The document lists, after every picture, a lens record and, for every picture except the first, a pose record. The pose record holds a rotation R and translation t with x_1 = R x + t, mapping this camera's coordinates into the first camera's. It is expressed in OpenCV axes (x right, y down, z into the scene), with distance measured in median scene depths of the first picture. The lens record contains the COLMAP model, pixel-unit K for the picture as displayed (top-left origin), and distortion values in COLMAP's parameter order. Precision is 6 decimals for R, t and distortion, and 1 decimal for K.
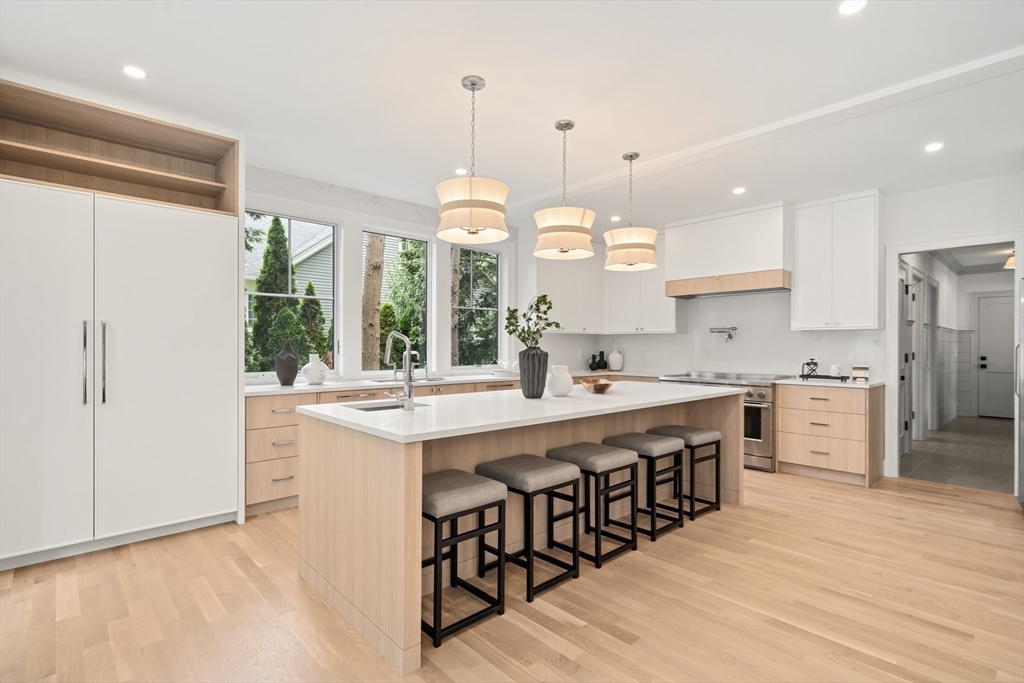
lens RADIAL K [[494.1, 0, 514.0], [0, 494.1, 344.5], [0, 0, 1]] dist [0.002226, 0.000142]
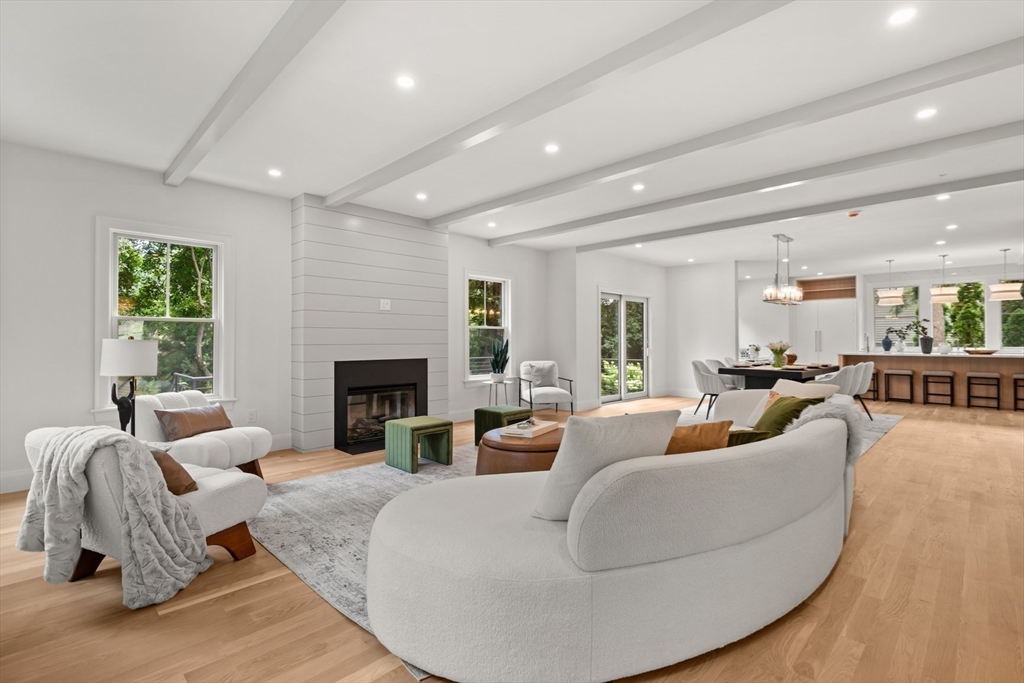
lens RADIAL K [[476.0, 0, 509.7], [0, 476.0, 336.6], [0, 0, 1]] dist [0.002379, 0.000342]
pose [[0.029957, -0.008654, -0.999514, 2.708069], [0.004968, 0.999951, -0.008509, 0.018657], [0.999539, -0.004711, 0.029998, -1.513457]]
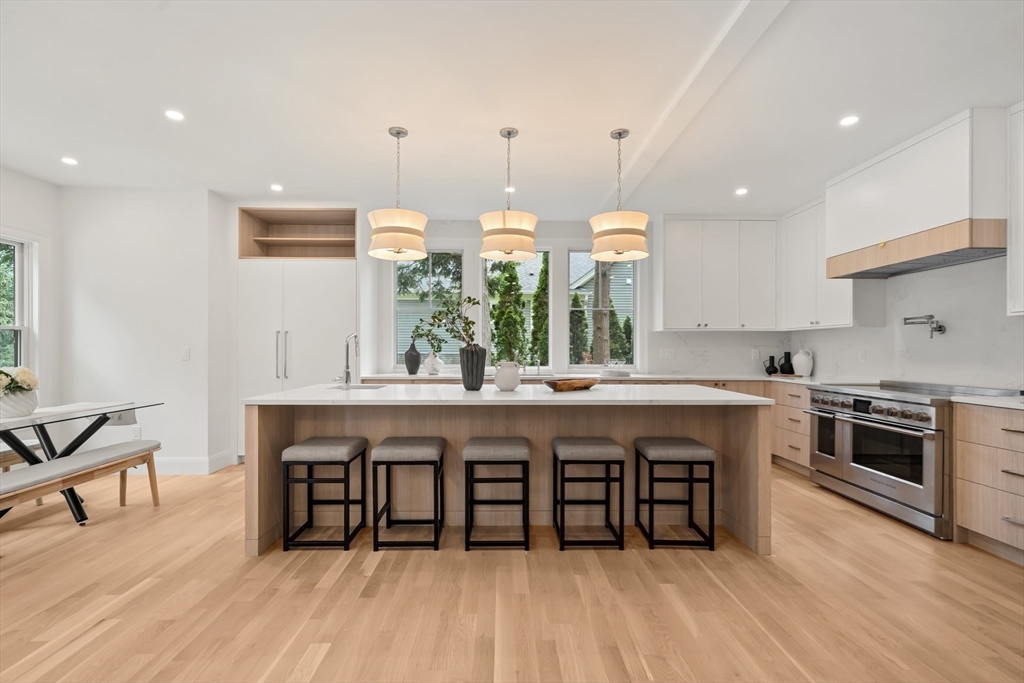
lens RADIAL K [[474.8, 0, 514.7], [0, 474.8, 346.0], [0, 0, 1]] dist [0.002985, 0.000335]
pose [[0.742431, -0.005407, -0.669901, 0.795693], [0.002364, 0.999982, -0.005452, 0.015040], [0.669919, 0.002465, 0.742430, 0.262444]]
